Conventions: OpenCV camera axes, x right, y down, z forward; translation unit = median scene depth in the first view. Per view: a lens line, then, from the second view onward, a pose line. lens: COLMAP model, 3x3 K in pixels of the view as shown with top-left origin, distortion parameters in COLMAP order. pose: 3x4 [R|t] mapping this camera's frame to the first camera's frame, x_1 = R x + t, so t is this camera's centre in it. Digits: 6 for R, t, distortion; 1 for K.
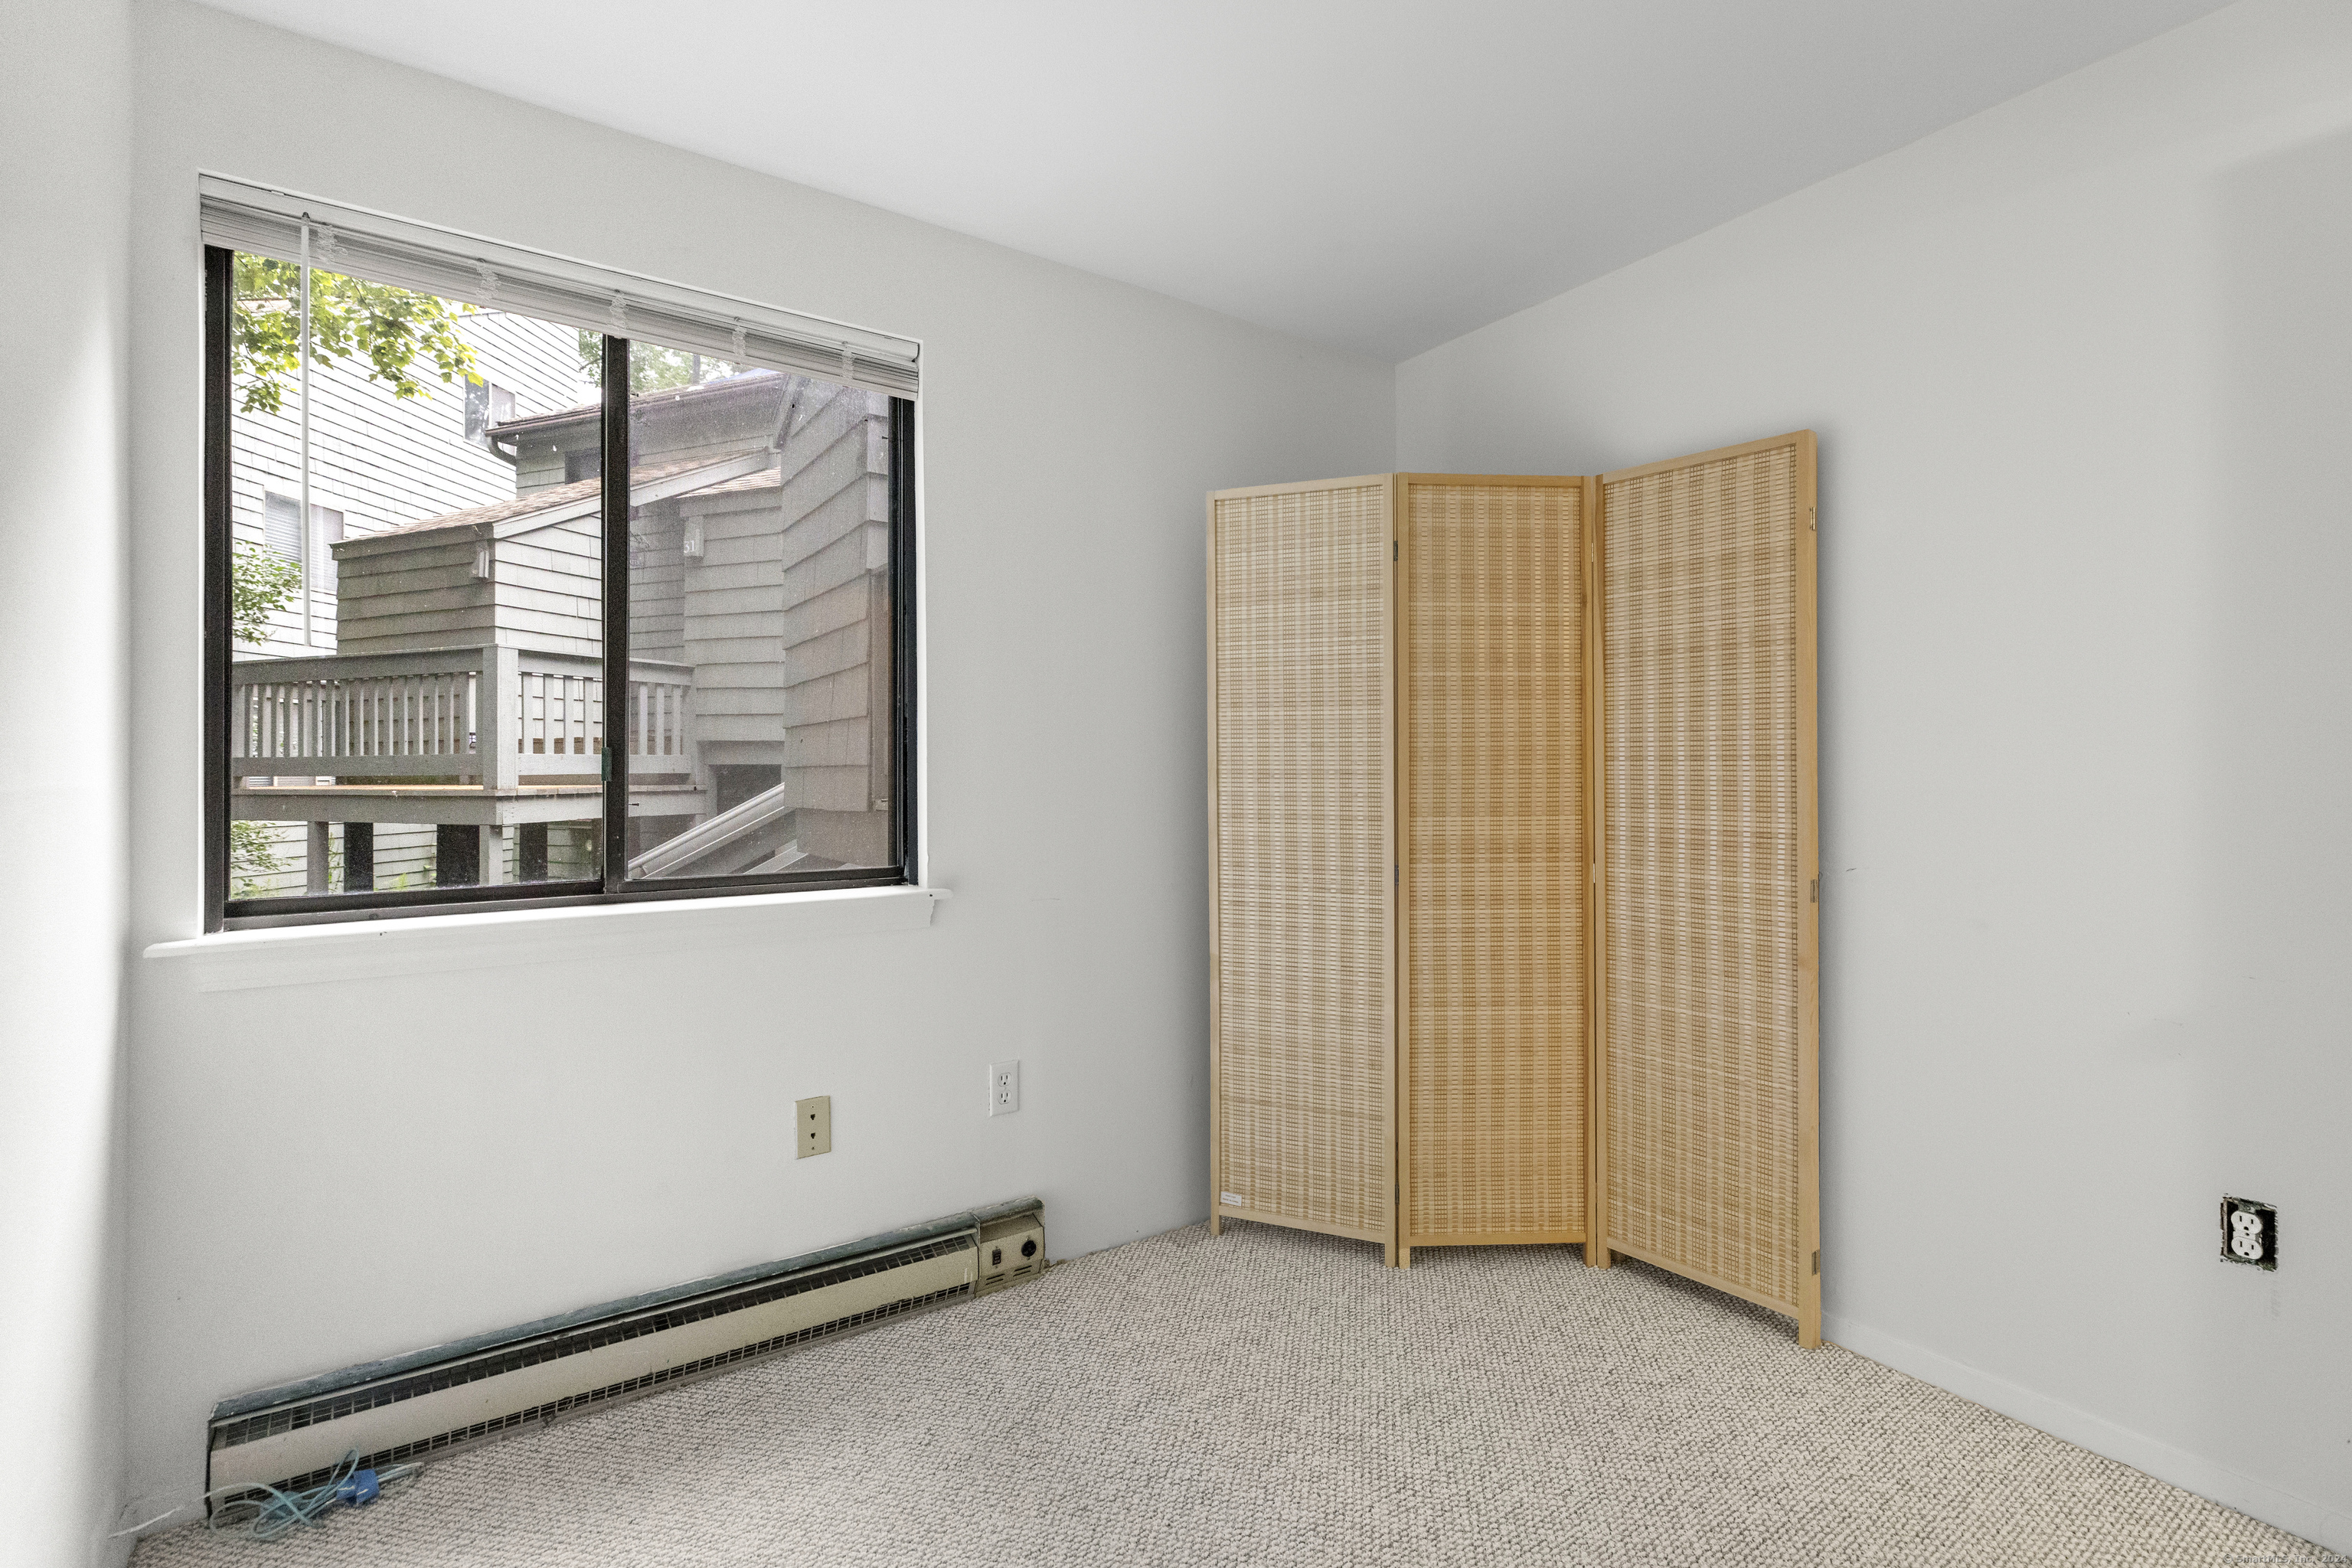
lens RADIAL K [[1078.2, 0, 1183.7], [0, 1078.2, 763.3], [0, 0, 1]] dist [0.008249, -0.000864]
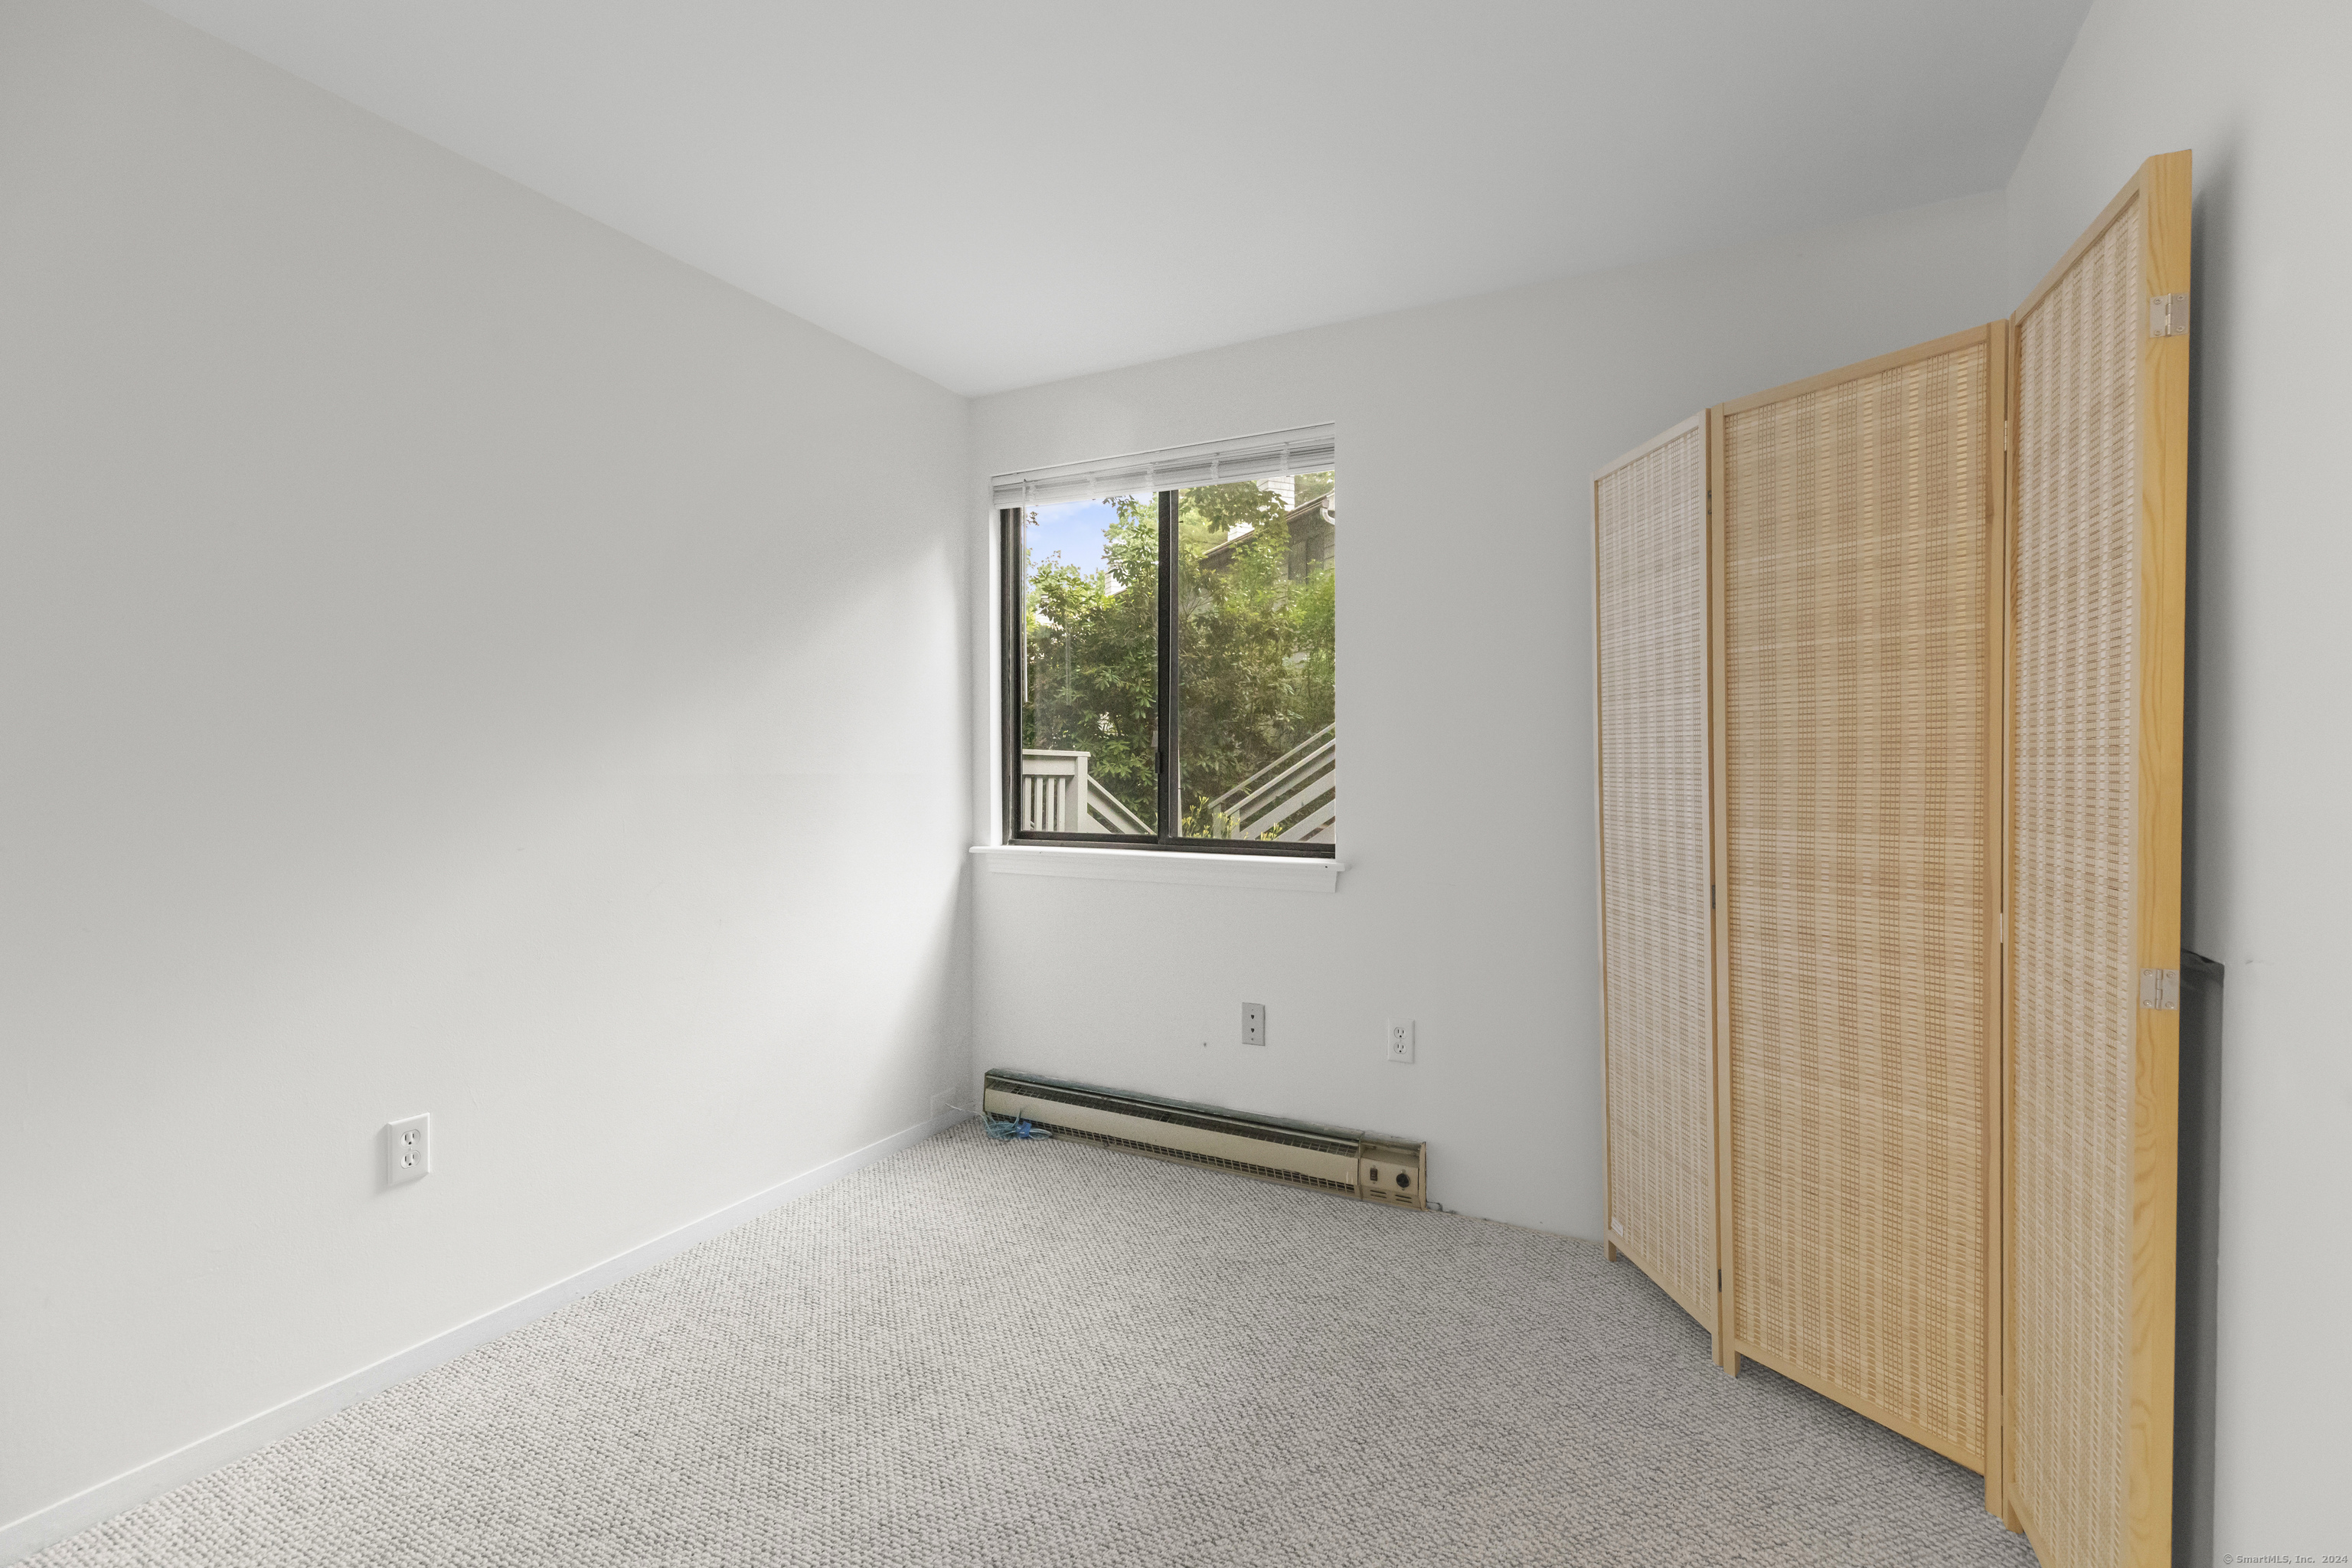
lens RADIAL K [[1078.2, 0, 1180.6], [0, 1078.2, 787.3], [0, 0, 1]] dist [0.008249, -0.000864]
pose [[0.452829, 0.020610, -0.891359, 0.743967], [0.004726, 0.999663, 0.025515, -0.002760], [0.891585, -0.015766, 0.452579, 0.260143]]
